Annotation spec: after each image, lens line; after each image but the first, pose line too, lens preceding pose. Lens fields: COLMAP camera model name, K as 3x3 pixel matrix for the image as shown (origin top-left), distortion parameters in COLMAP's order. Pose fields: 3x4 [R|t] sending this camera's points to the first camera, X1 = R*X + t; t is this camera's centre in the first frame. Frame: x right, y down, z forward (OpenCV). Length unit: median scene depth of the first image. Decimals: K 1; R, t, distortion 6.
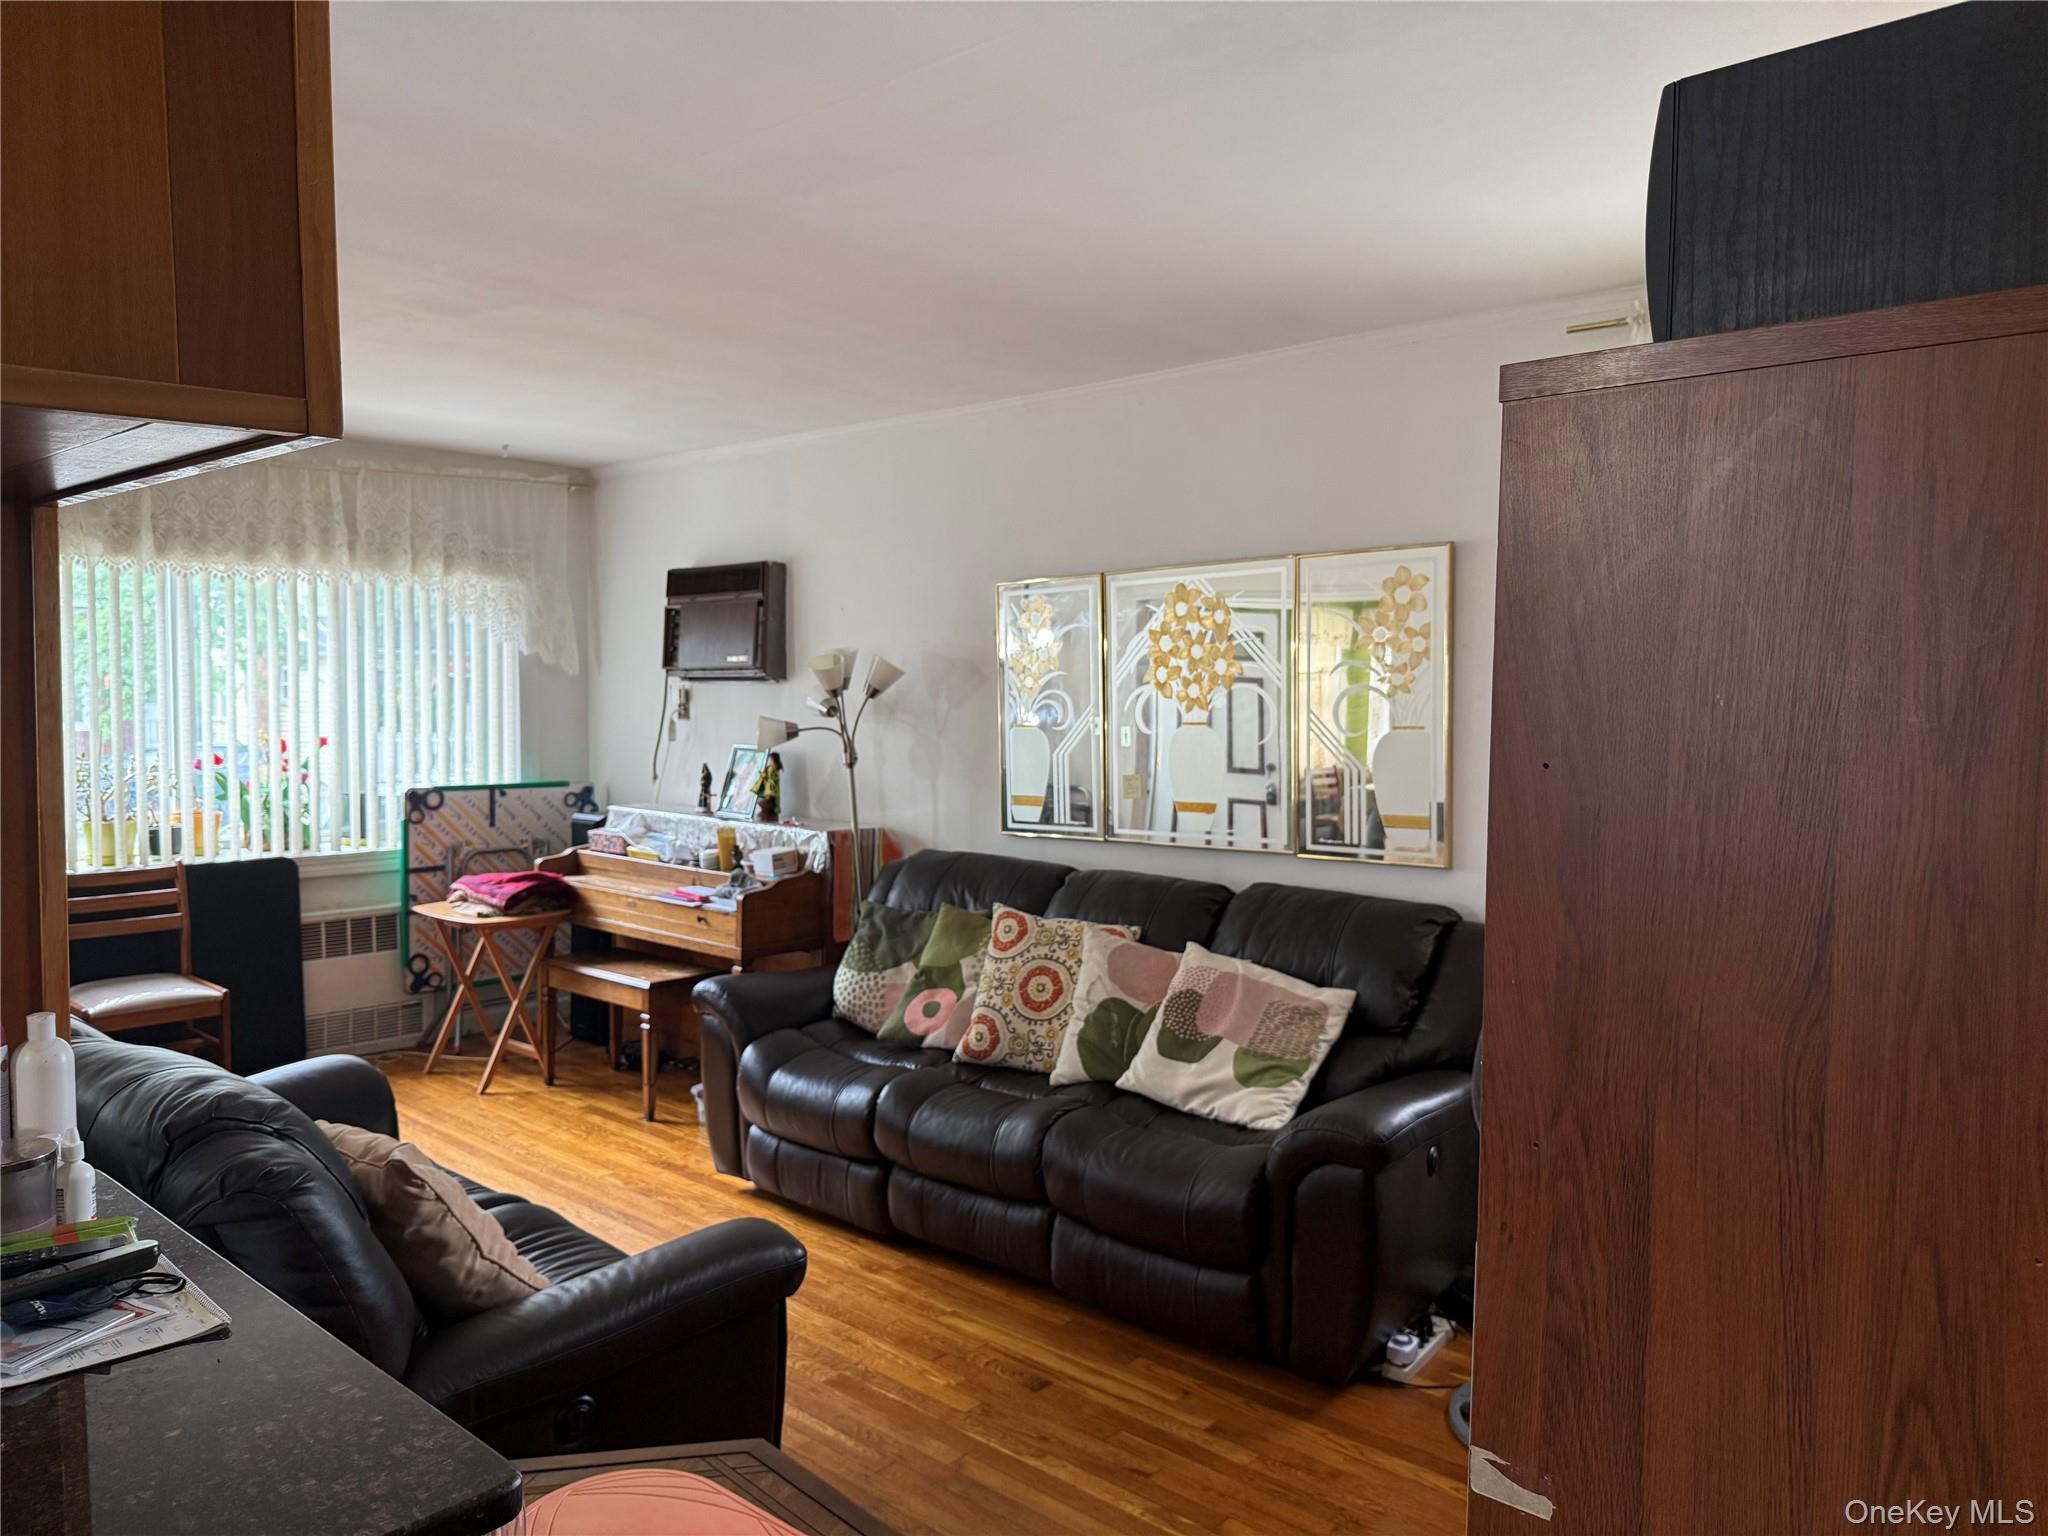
lens RADIAL K [[1450.4, 0, 1039.2], [0, 1450.4, 777.0], [0, 0, 1]] dist [0.154456, -0.218495]
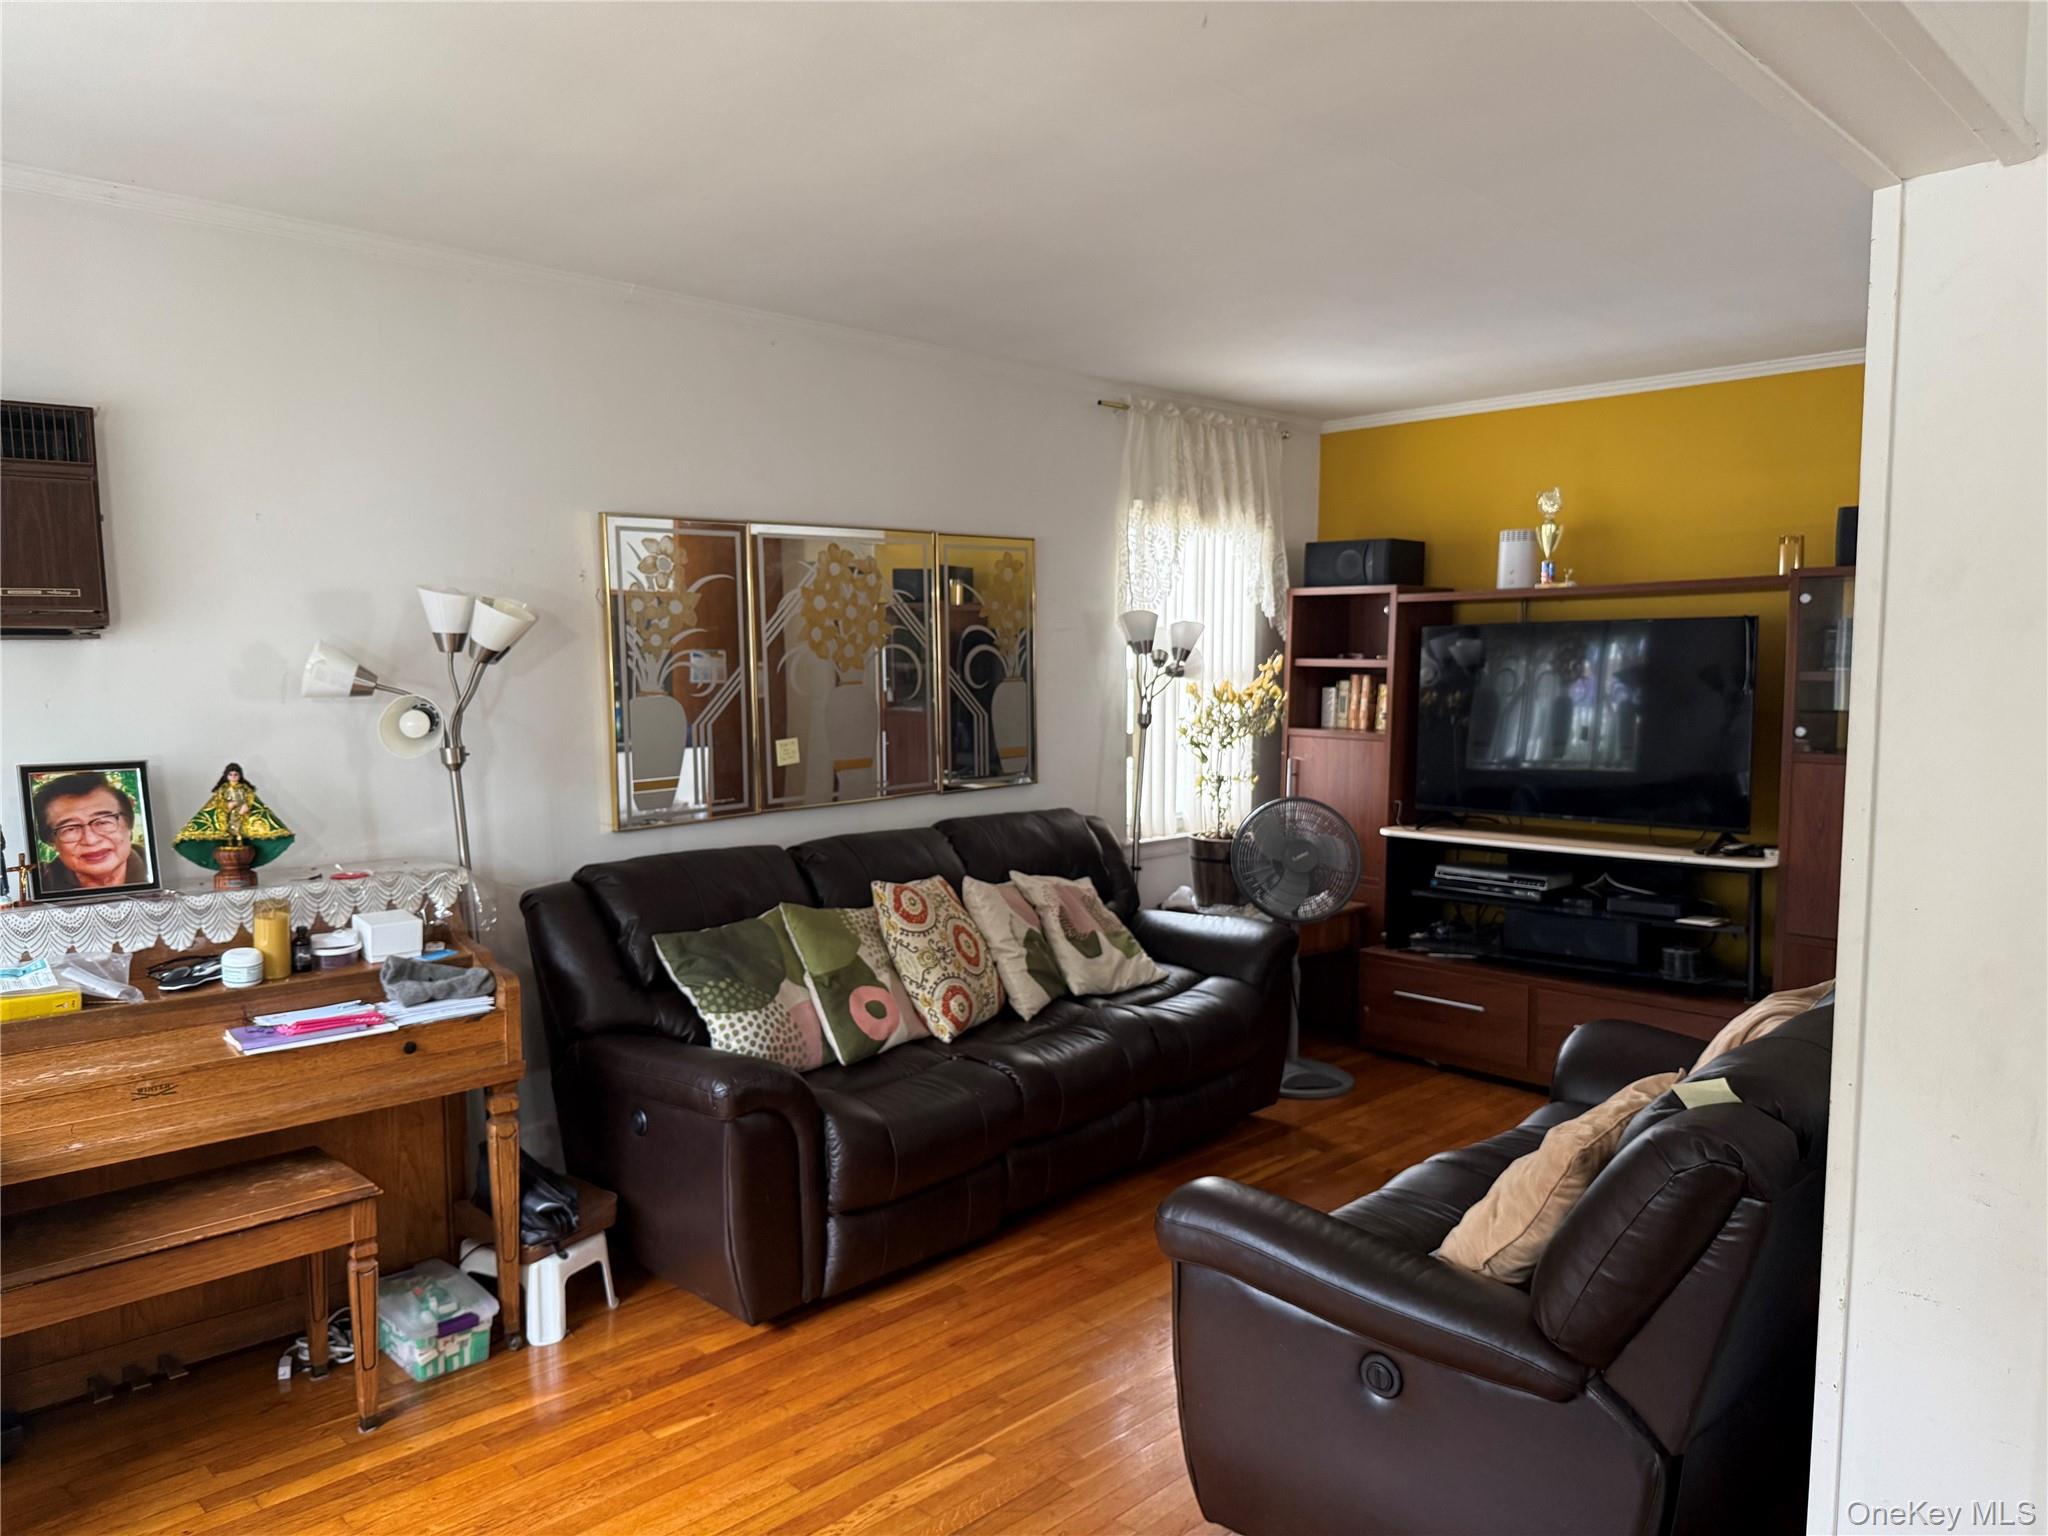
lens RADIAL K [[1450.4, 0, 1039.2], [0, 1450.4, 777.0], [0, 0, 1]] dist [0.154456, -0.218495]
pose [[0.049050, -0.091335, 0.994611, -0.706794], [0.062974, 0.994112, 0.088184, -0.040938], [-0.996809, 0.058309, 0.054513, 0.630868]]
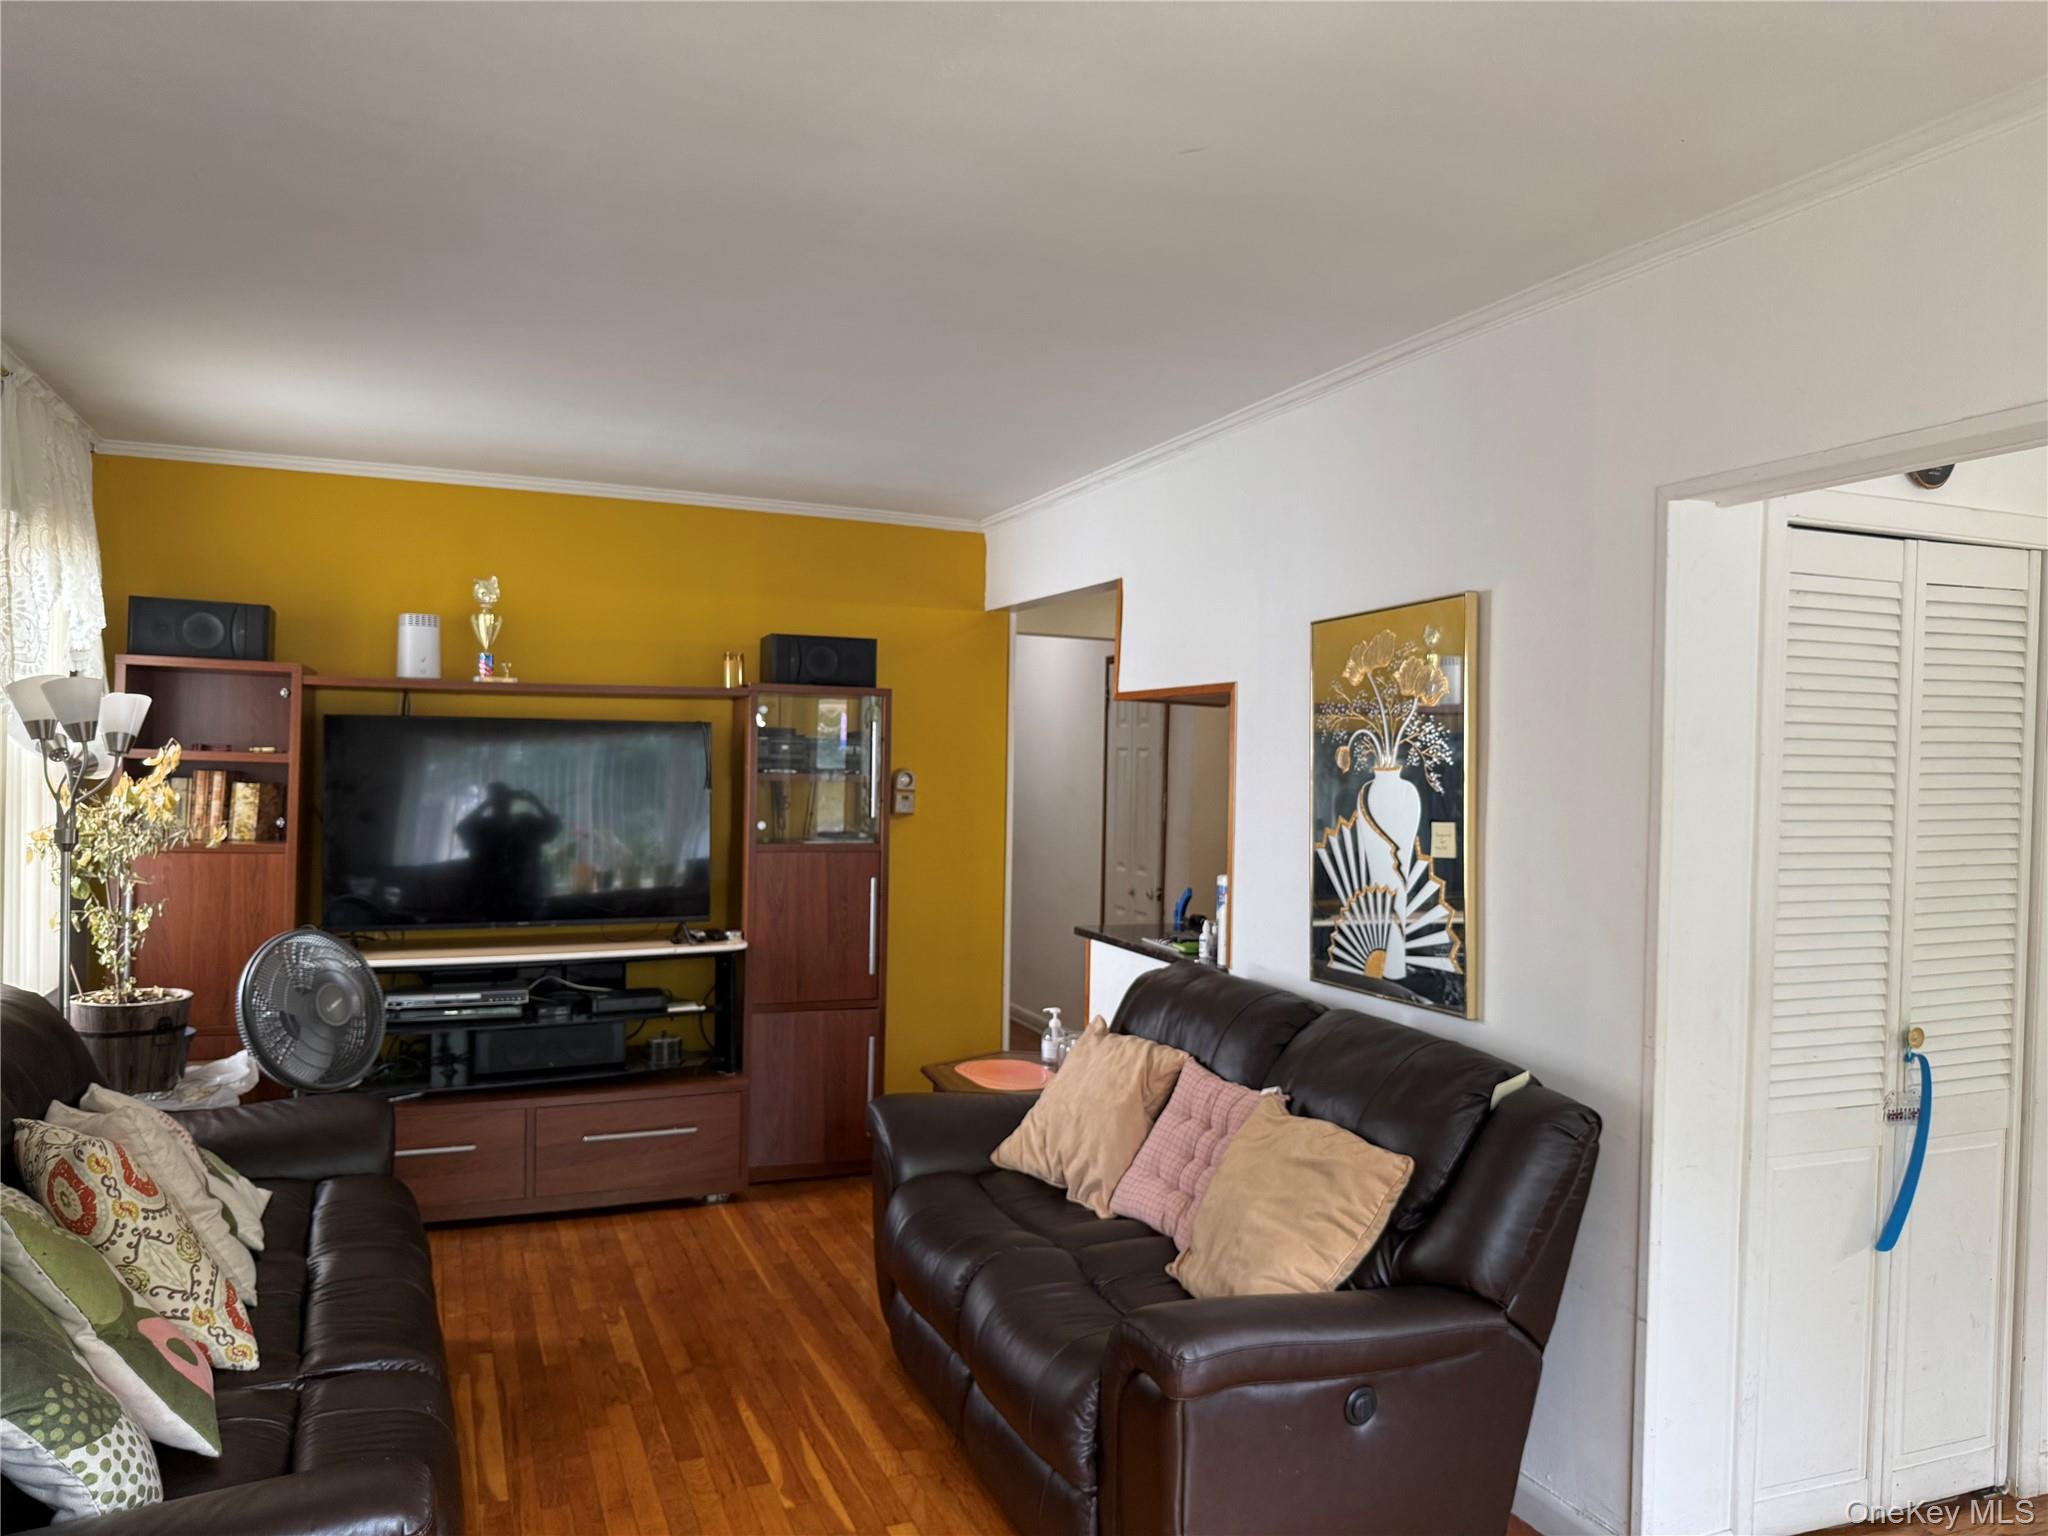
lens RADIAL K [[1463.6, 0, 998.7], [0, 1463.6, 788.7], [0, 0, 1]] dist [0.006757, -0.049641]
pose [[-0.904281, -0.032201, 0.425722, -0.414892], [0.001455, 0.996913, 0.078496, -0.060209], [-0.426936, 0.071602, -0.901443, 0.988999]]
